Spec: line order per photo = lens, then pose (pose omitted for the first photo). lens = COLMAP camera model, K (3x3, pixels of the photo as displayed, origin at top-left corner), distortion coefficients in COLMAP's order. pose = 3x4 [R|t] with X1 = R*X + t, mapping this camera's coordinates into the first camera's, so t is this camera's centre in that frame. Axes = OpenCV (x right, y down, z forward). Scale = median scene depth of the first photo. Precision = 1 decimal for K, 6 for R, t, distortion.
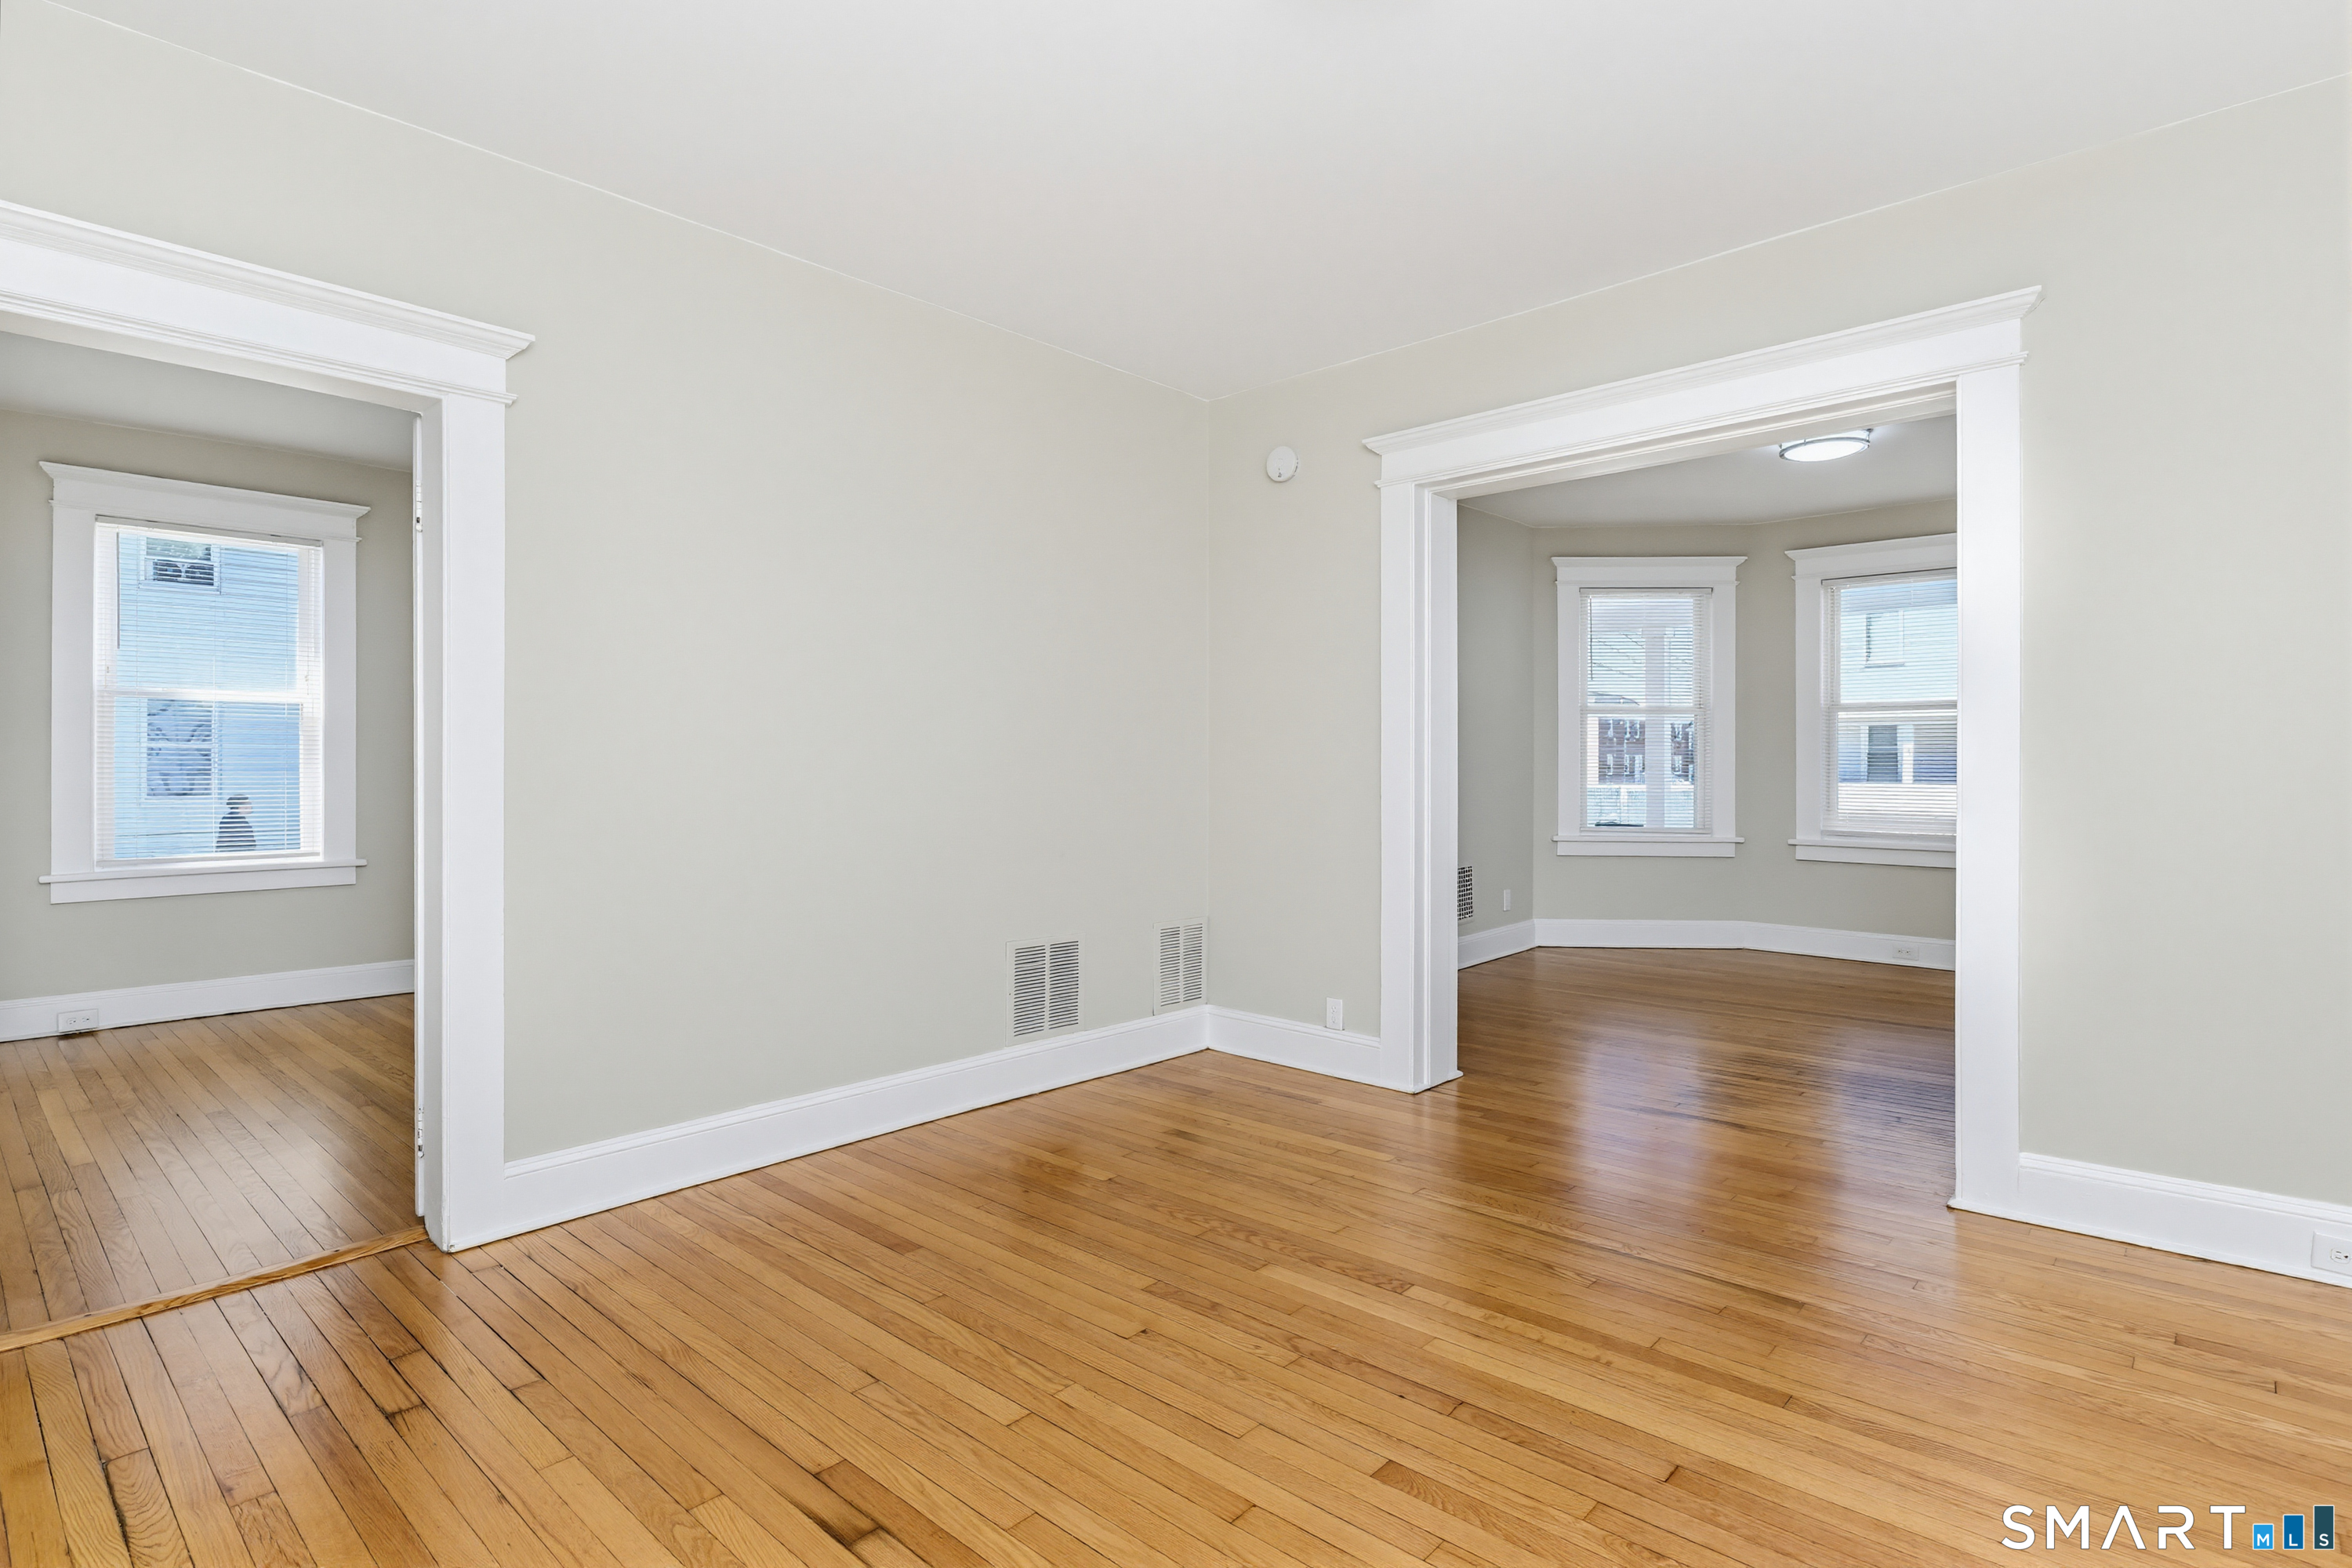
lens RADIAL K [[1152.0, 0, 1168.8], [0, 1152.0, 786.1], [0, 0, 1]] dist [-0.000837, -0.000352]
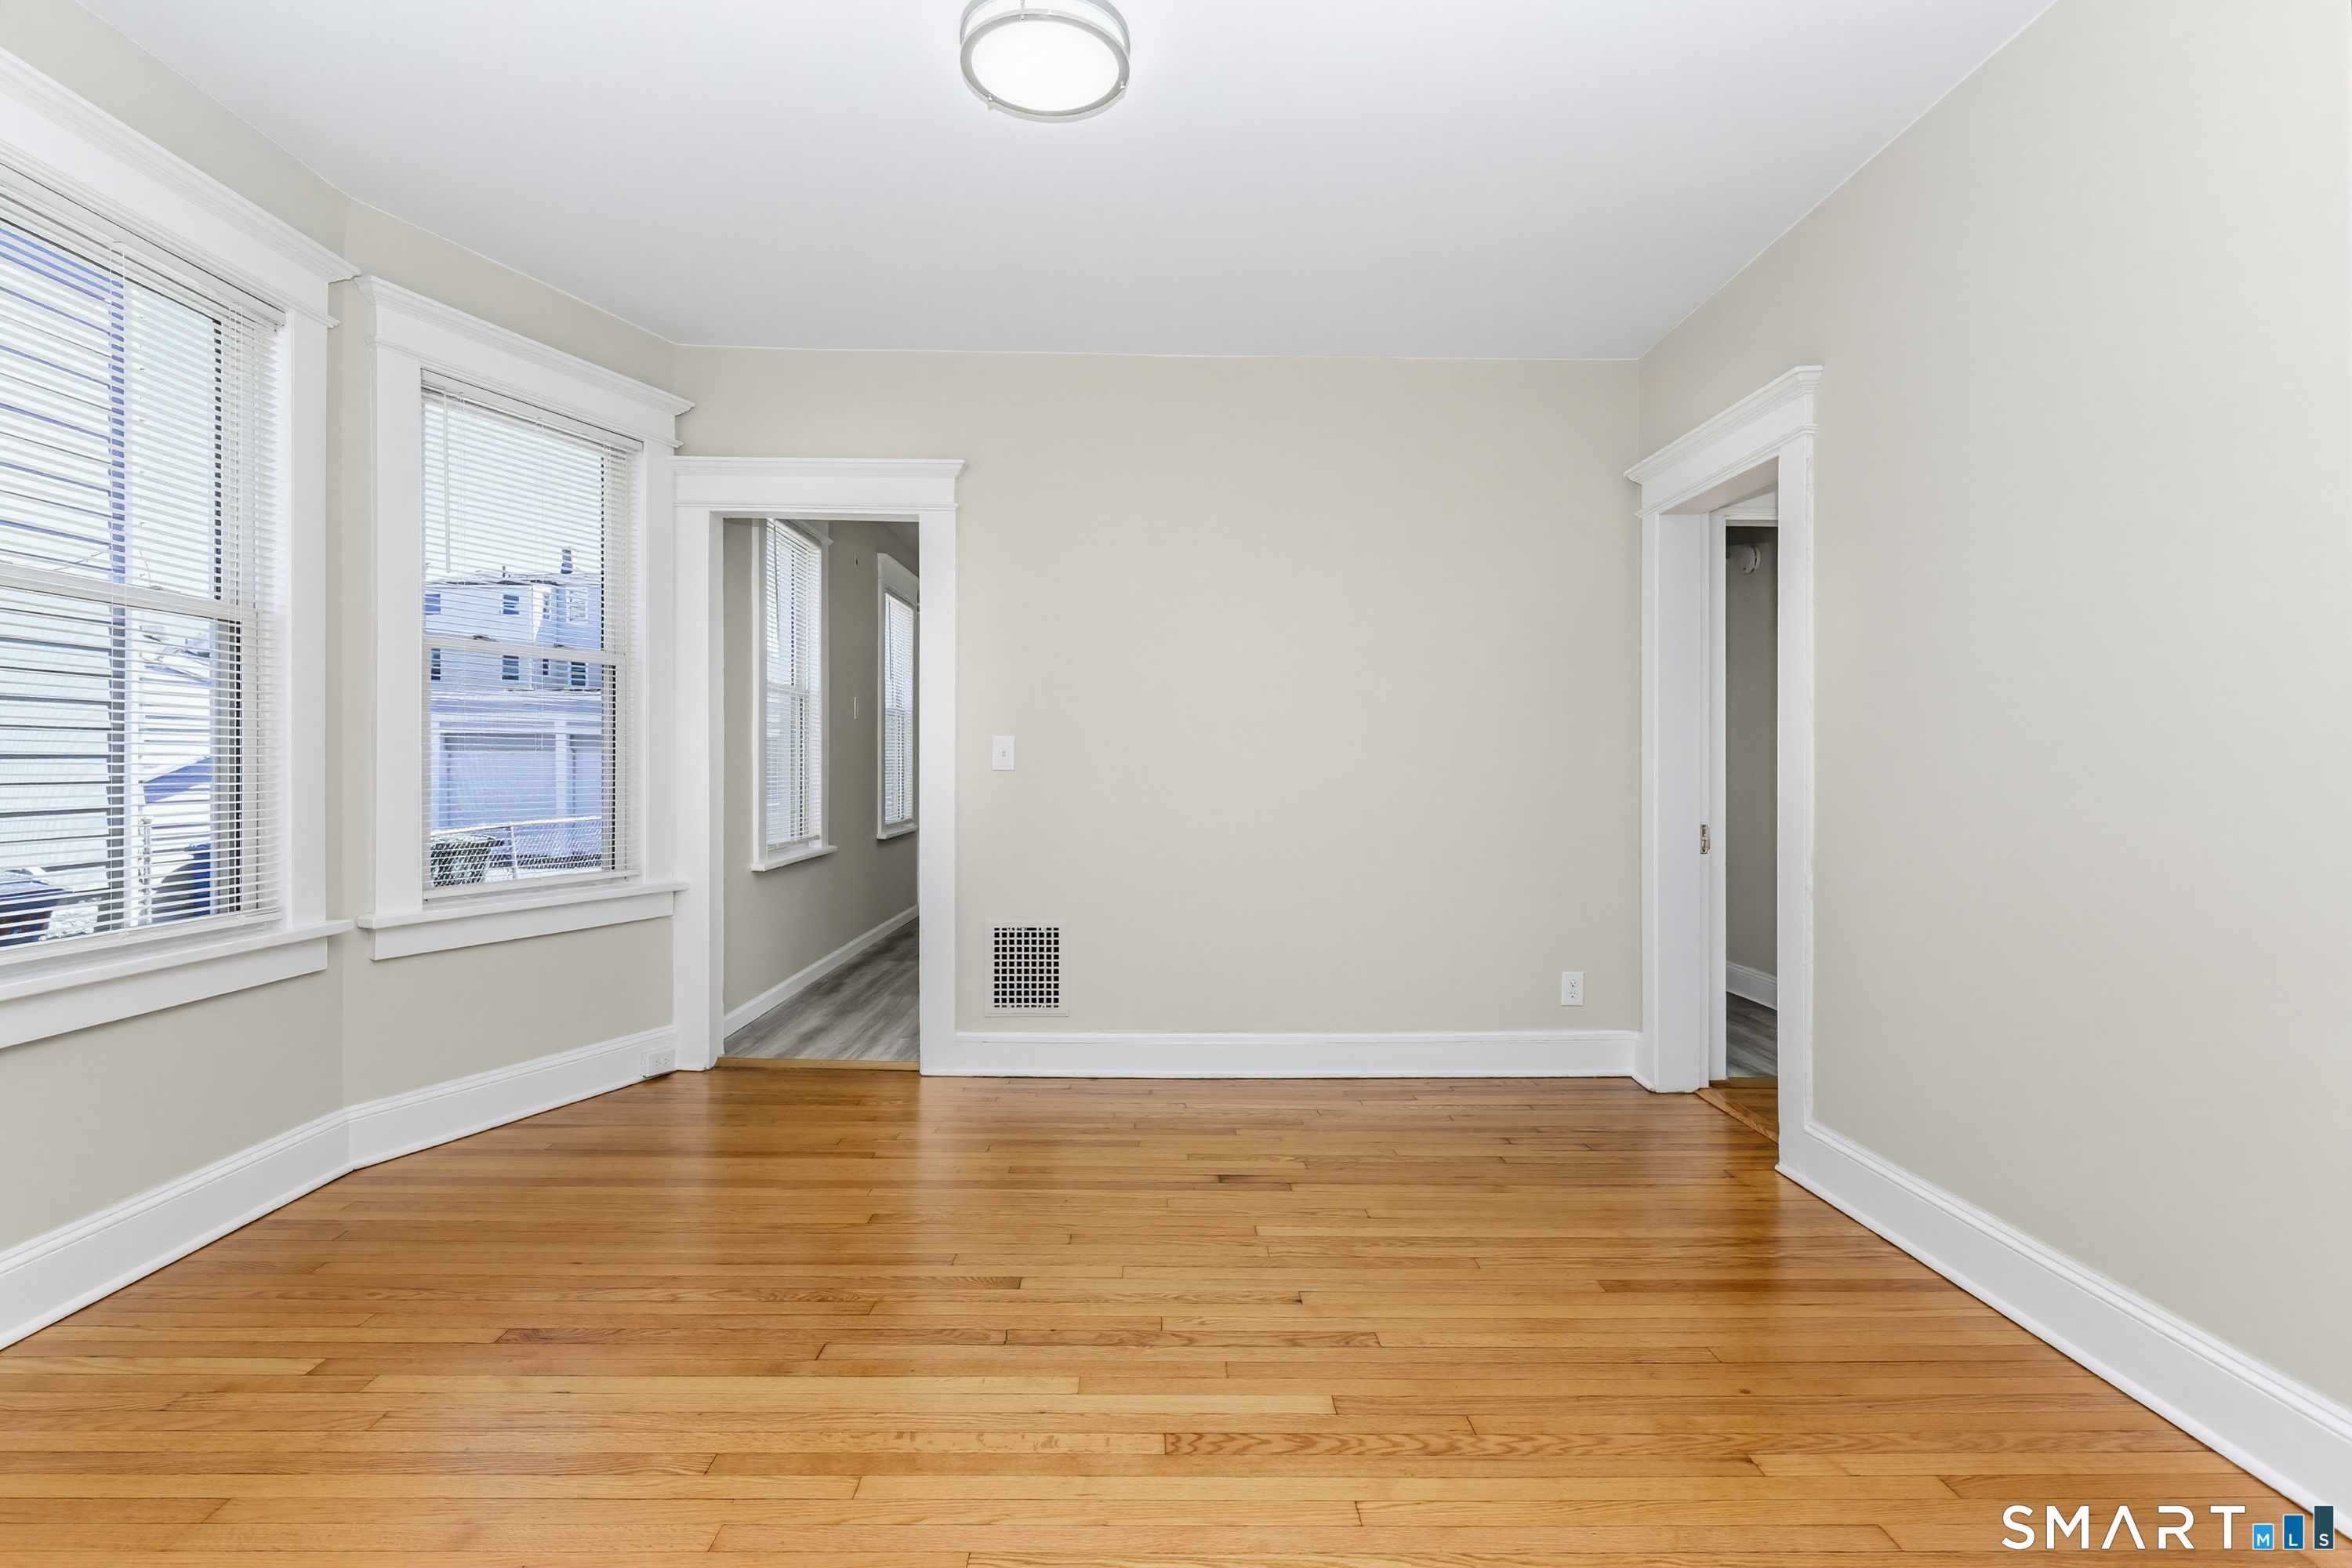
lens RADIAL K [[1150.6, 0, 1151.4], [0, 1150.6, 758.7], [0, 0, 1]] dist [0.002453, 0.000046]
pose [[-0.733116, -0.005523, -0.680082, 0.672211], [-0.012459, 0.999908, 0.005309, -0.023631], [0.679990, 0.012365, -0.733117, 1.410225]]
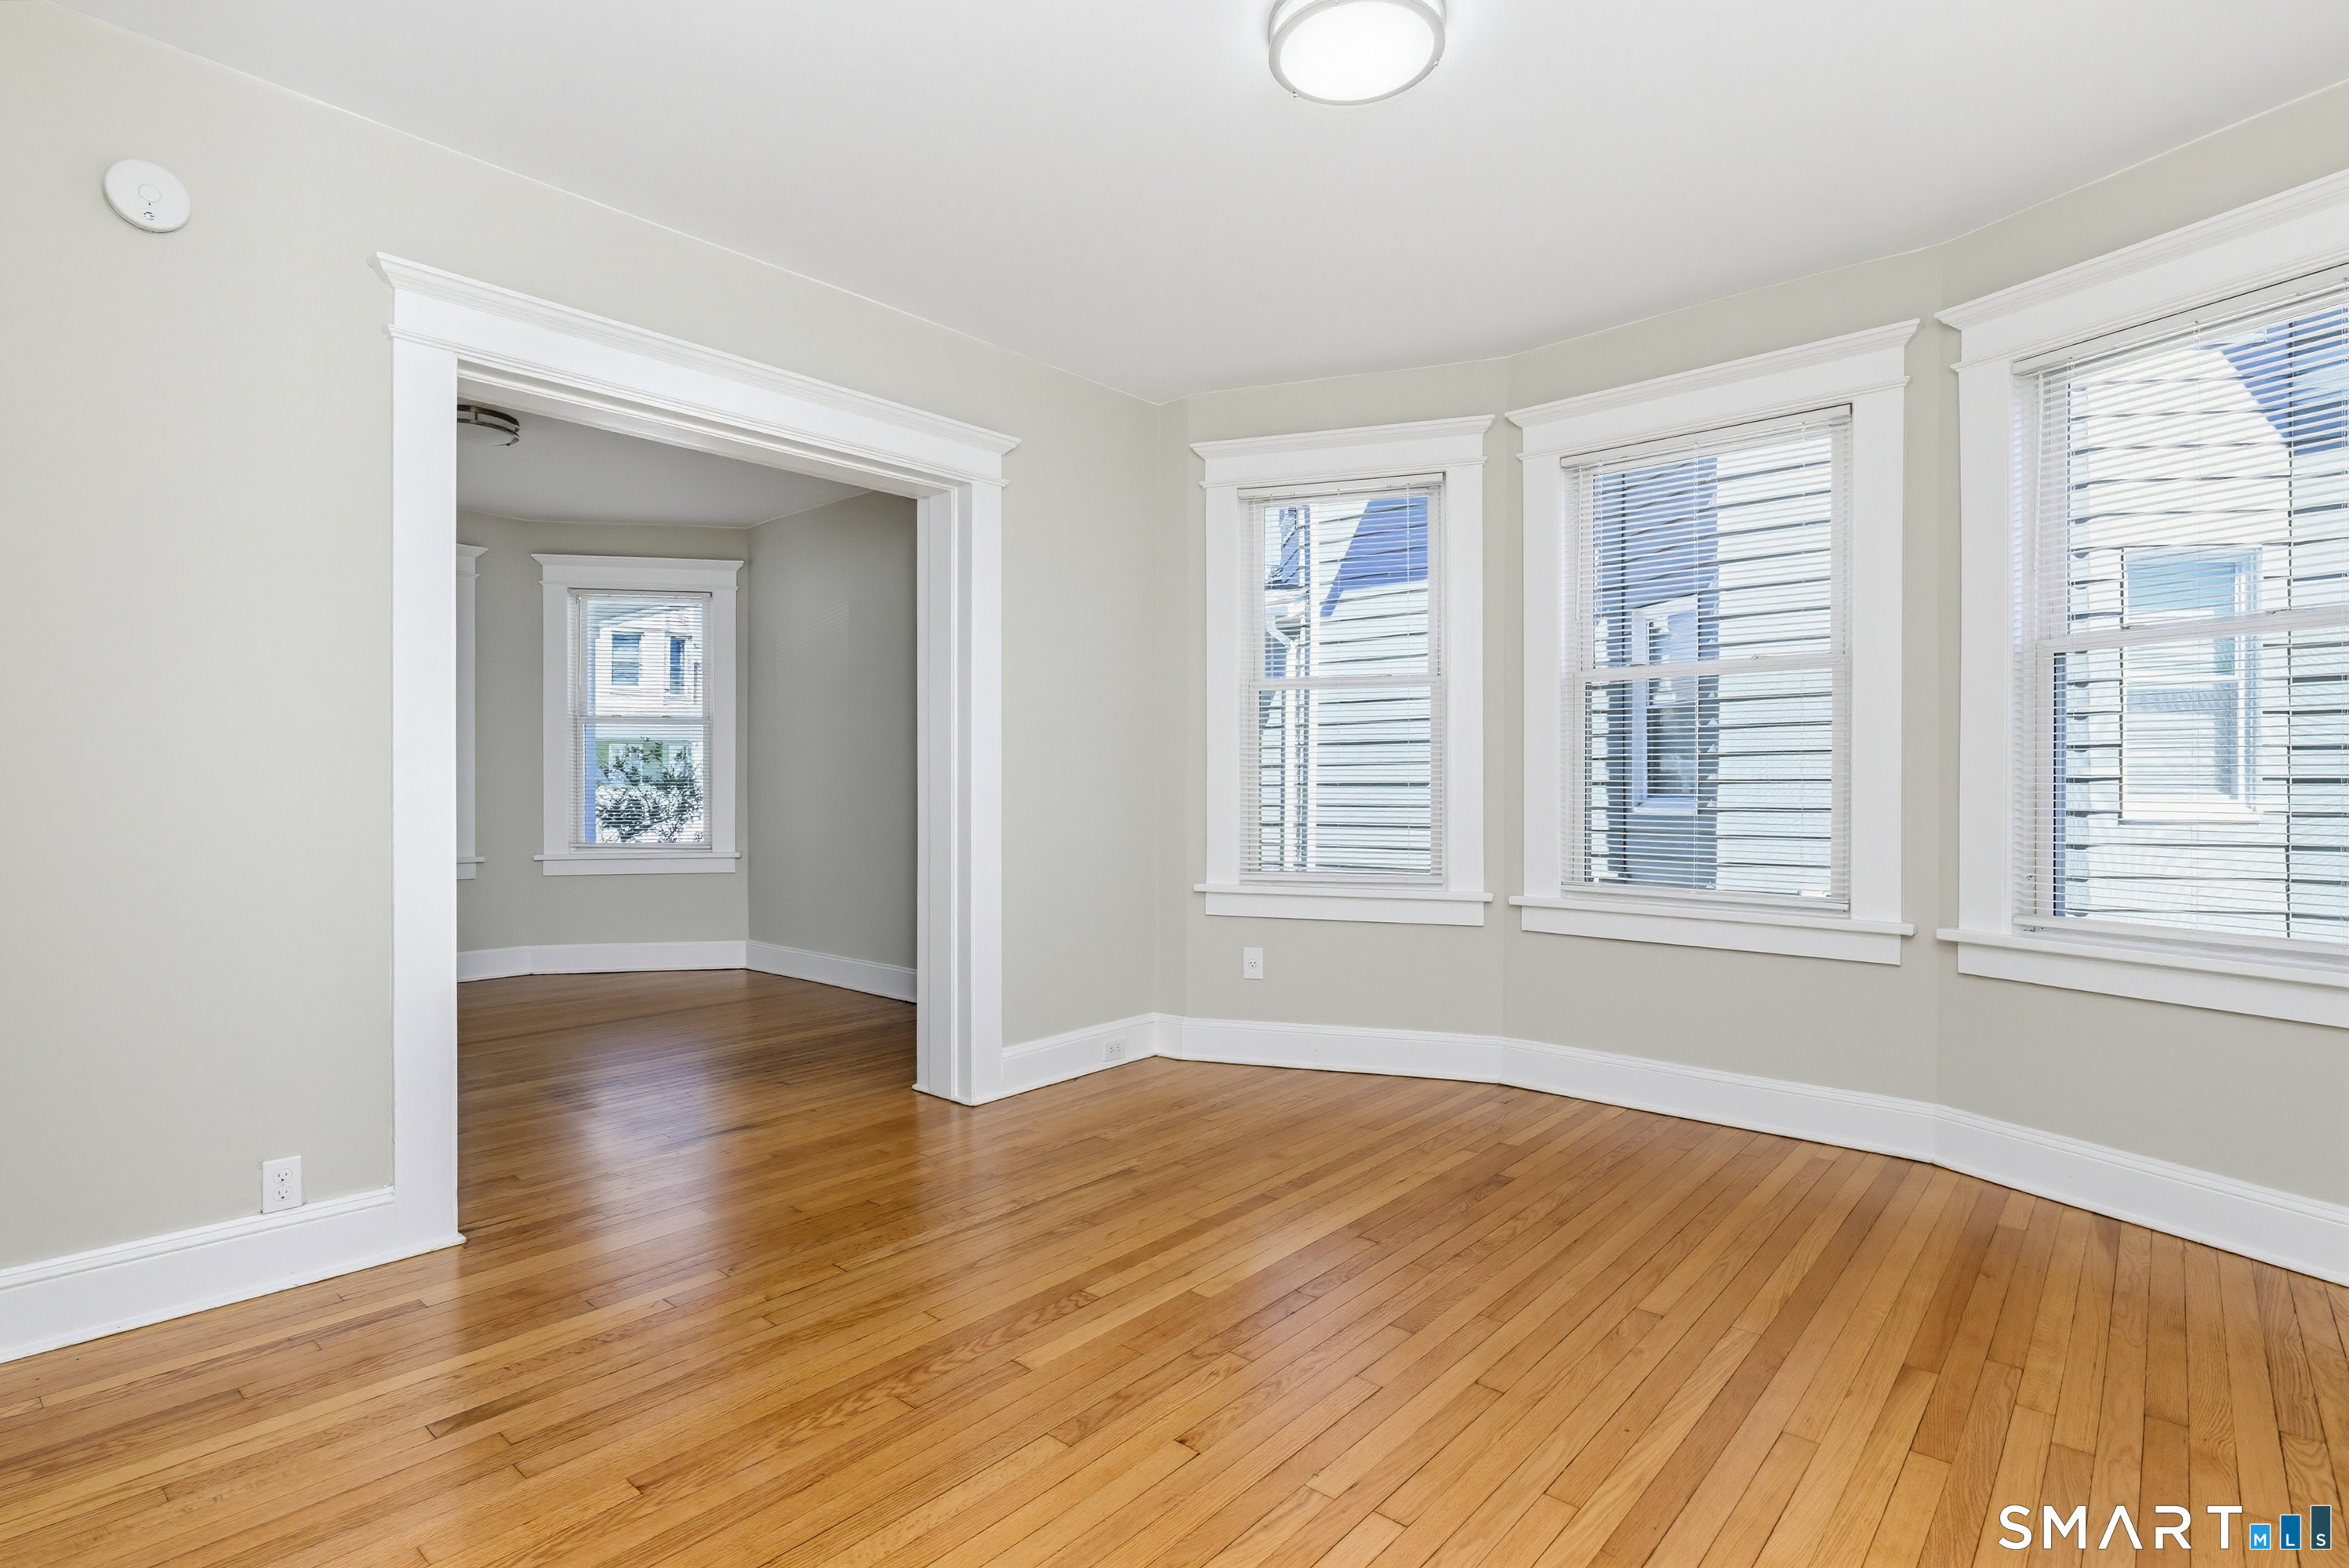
lens RADIAL K [[1154.2, 0, 1177.4], [0, 1154.2, 797.1], [0, 0, 1]] dist [0.000802, 0.000464]
pose [[-0.024245, -0.007564, 0.999677, -0.725617], [0.010965, 0.999909, 0.007831, -0.003787], [-0.999646, 0.011151, -0.024160, 0.856982]]
